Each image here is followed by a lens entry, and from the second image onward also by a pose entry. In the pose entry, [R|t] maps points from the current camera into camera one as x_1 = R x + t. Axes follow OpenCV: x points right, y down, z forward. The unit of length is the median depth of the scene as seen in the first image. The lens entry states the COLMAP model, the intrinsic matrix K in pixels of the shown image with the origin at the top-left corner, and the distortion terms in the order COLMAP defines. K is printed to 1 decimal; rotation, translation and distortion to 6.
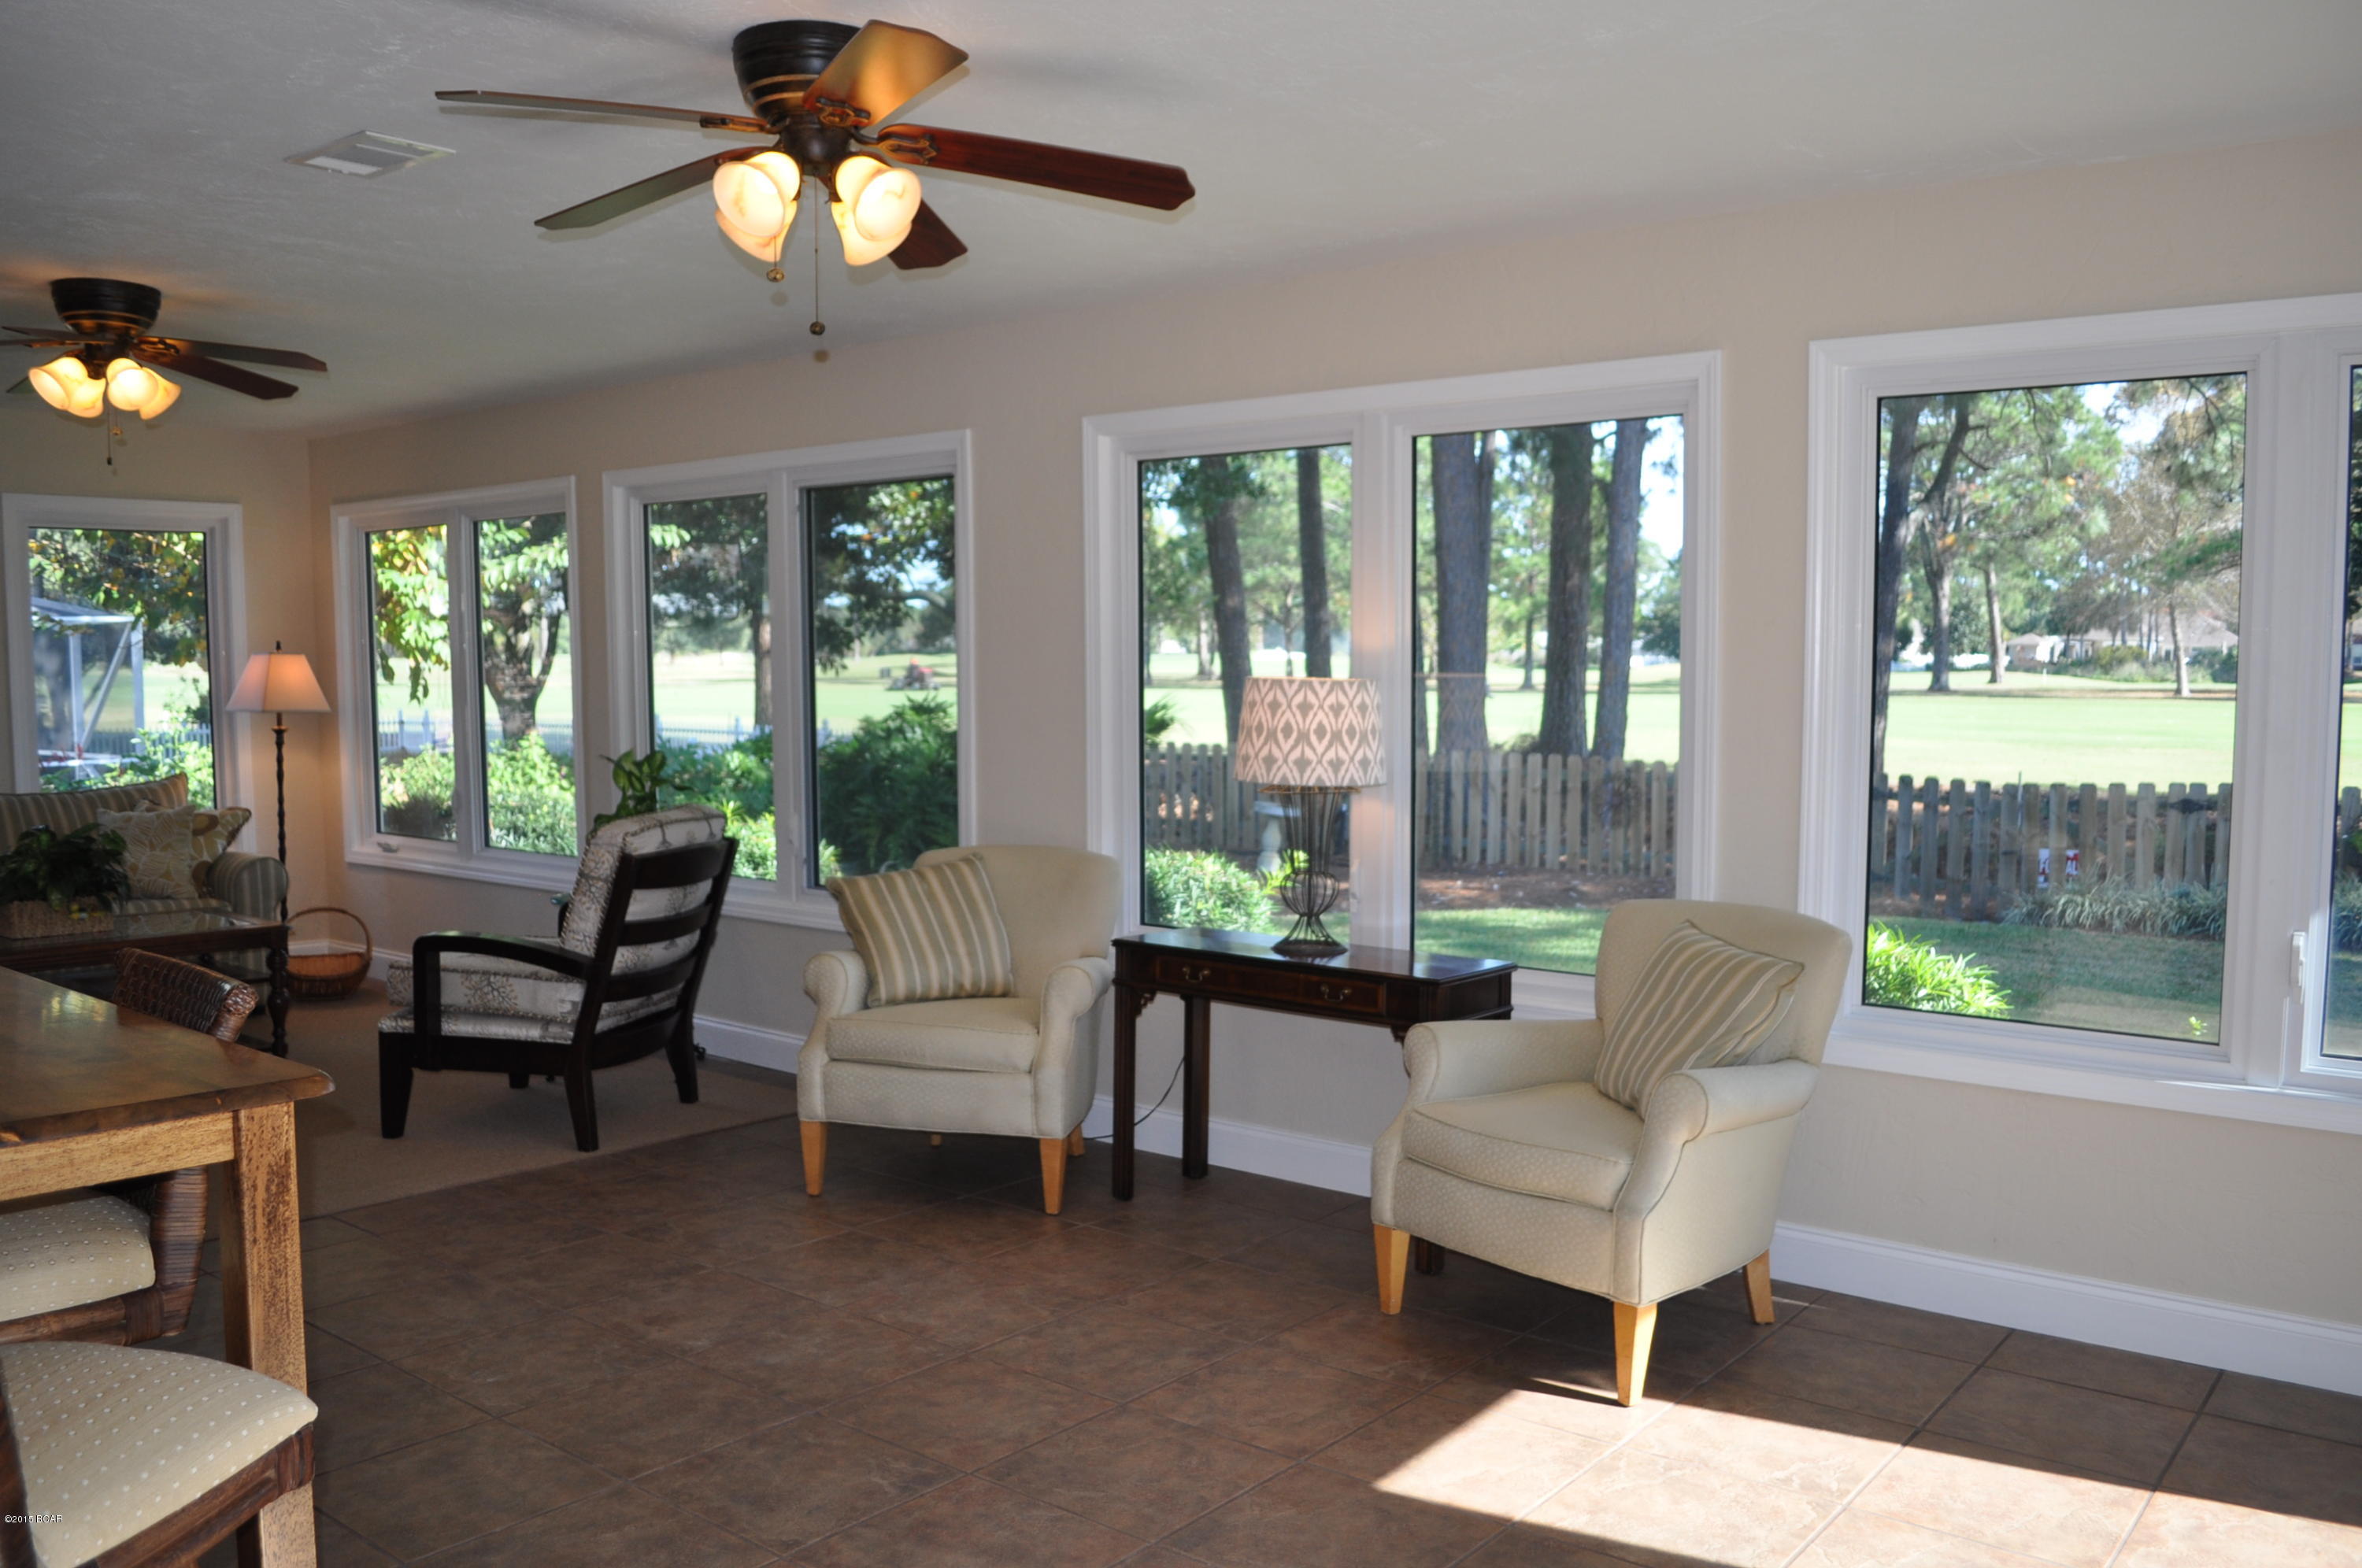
lens RADIAL K [[1870.3, 0, 1180.7], [0, 1870.3, 790.4], [0, 0, 1]] dist [-0.047091, -0.006151]
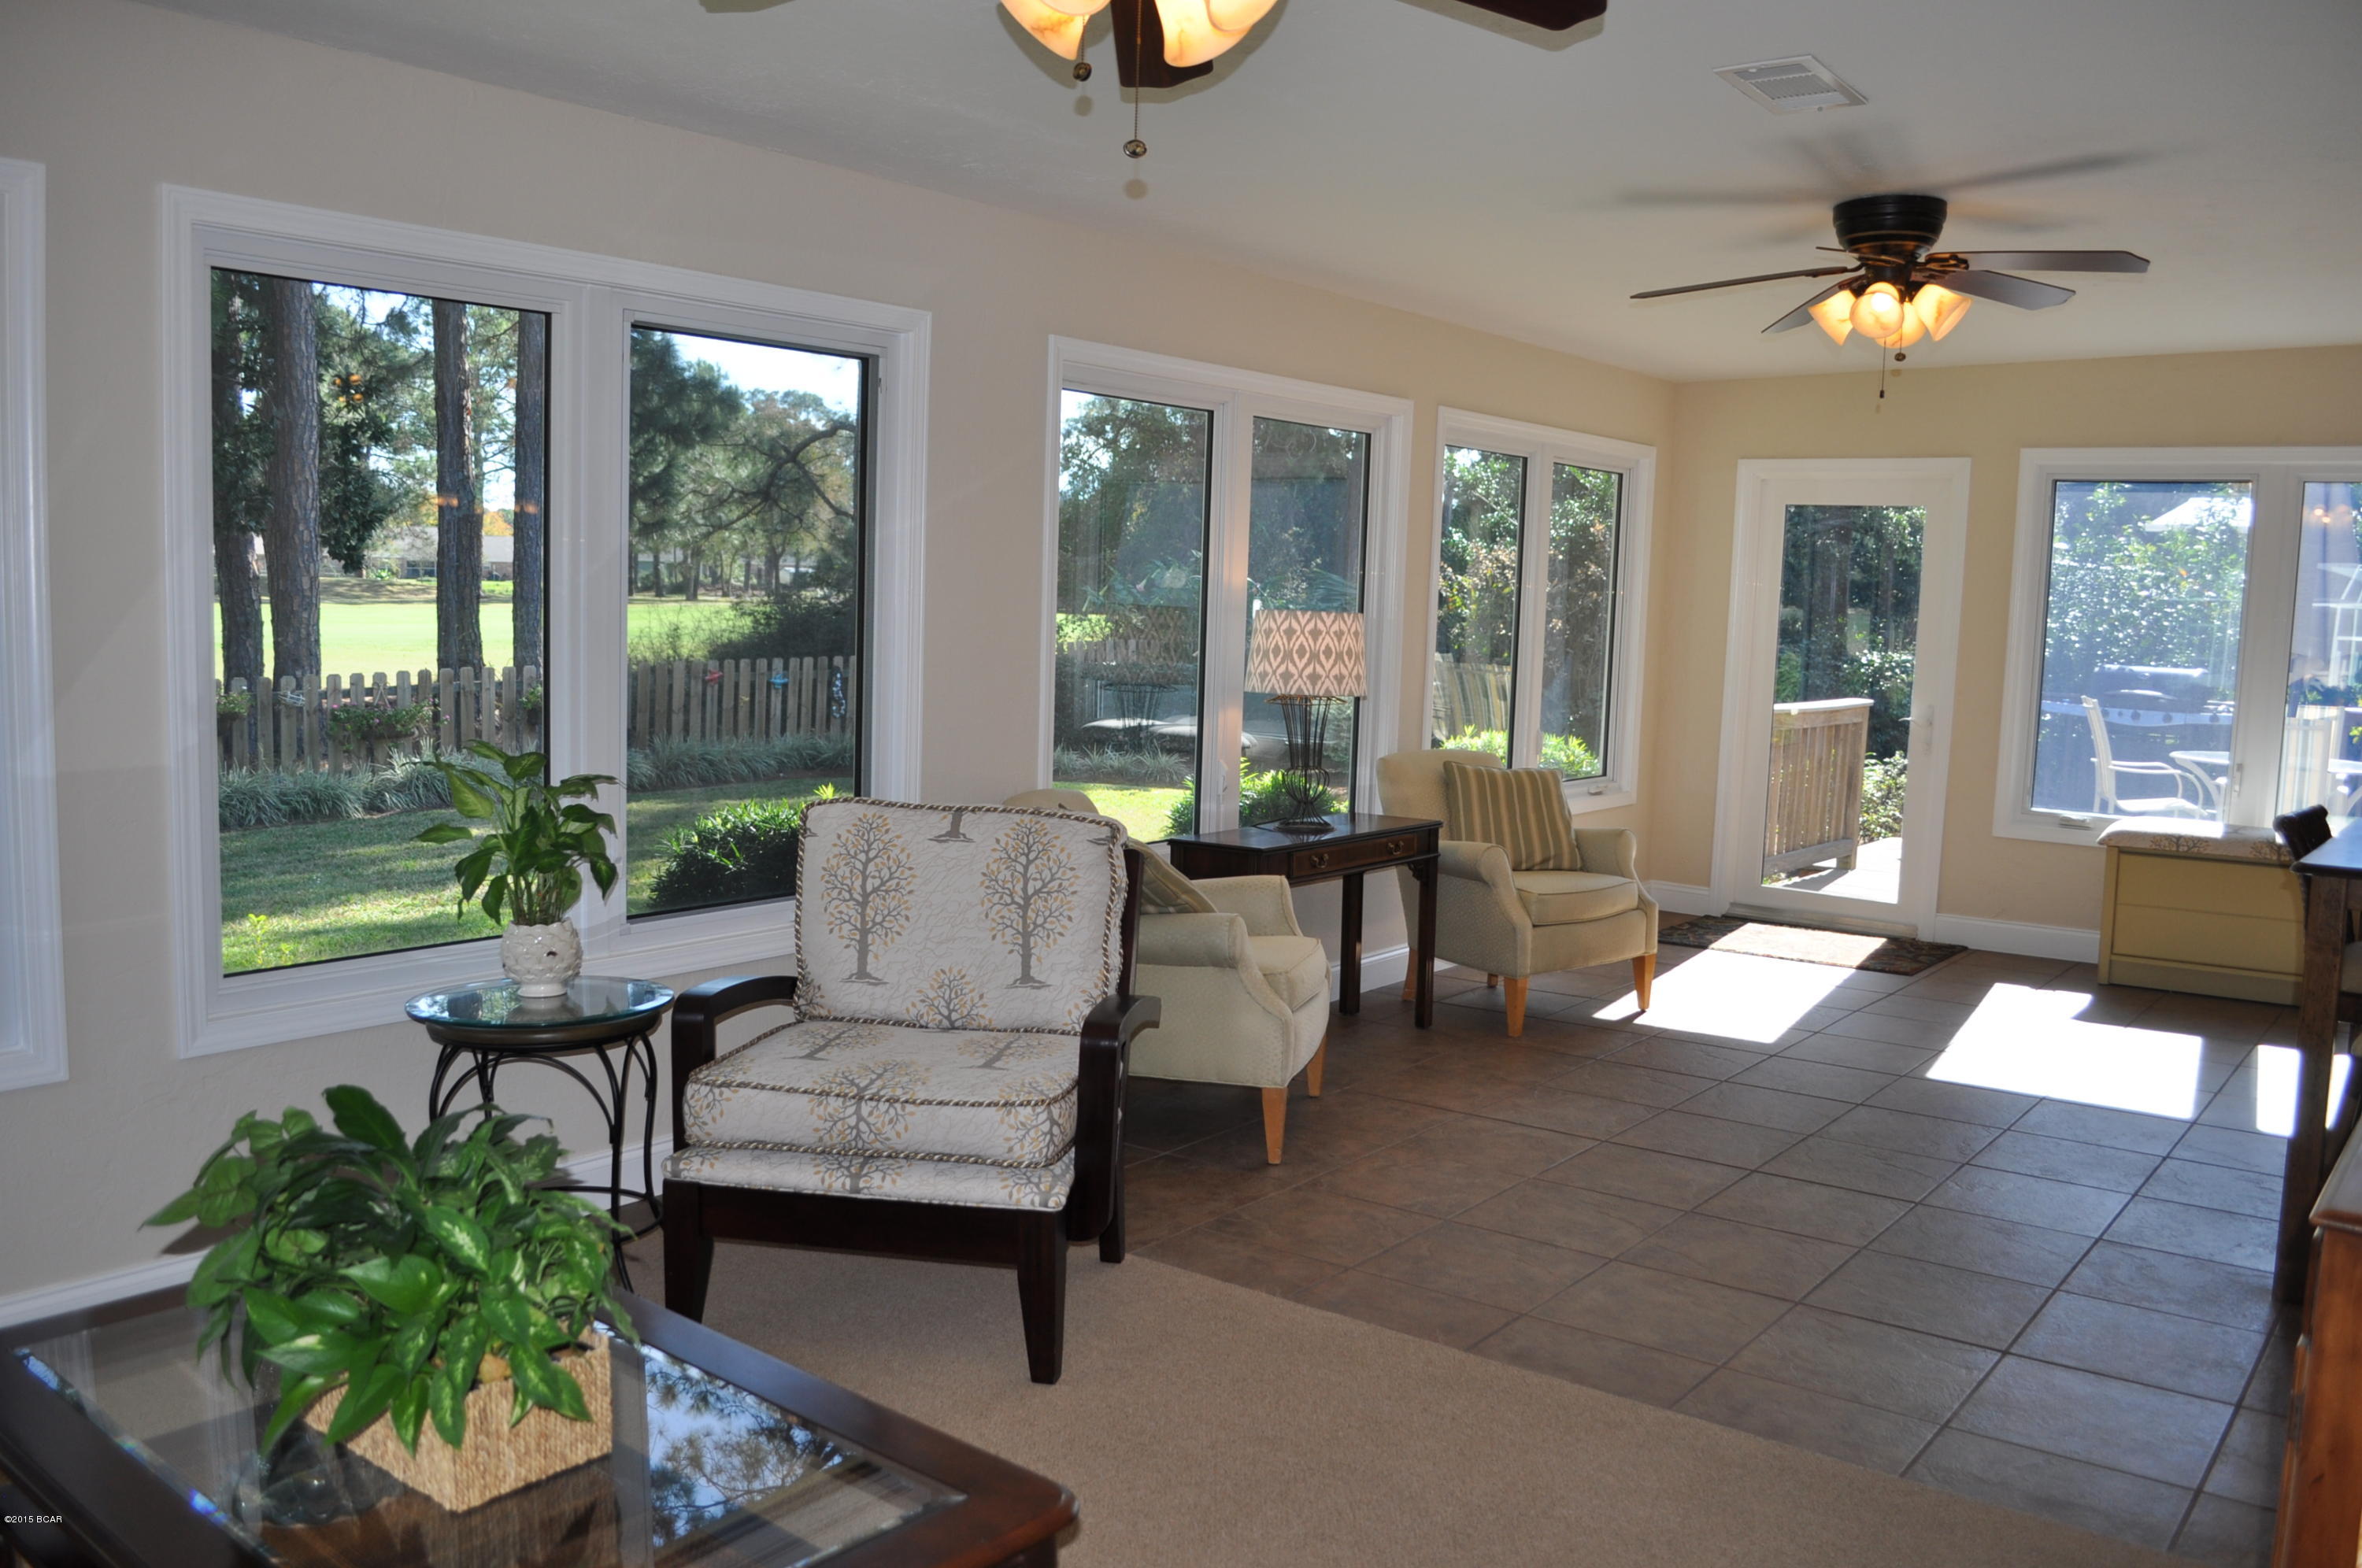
lens RADIAL K [[1870.3, 0, 1180.6], [0, 1870.3, 784.0], [0, 0, 1]] dist [-0.047091, -0.006151]
pose [[-0.029517, -0.104280, 0.994110, -1.177125], [0.028395, 0.994054, 0.105117, -0.077943], [-0.999161, 0.031331, -0.026381, 1.125331]]
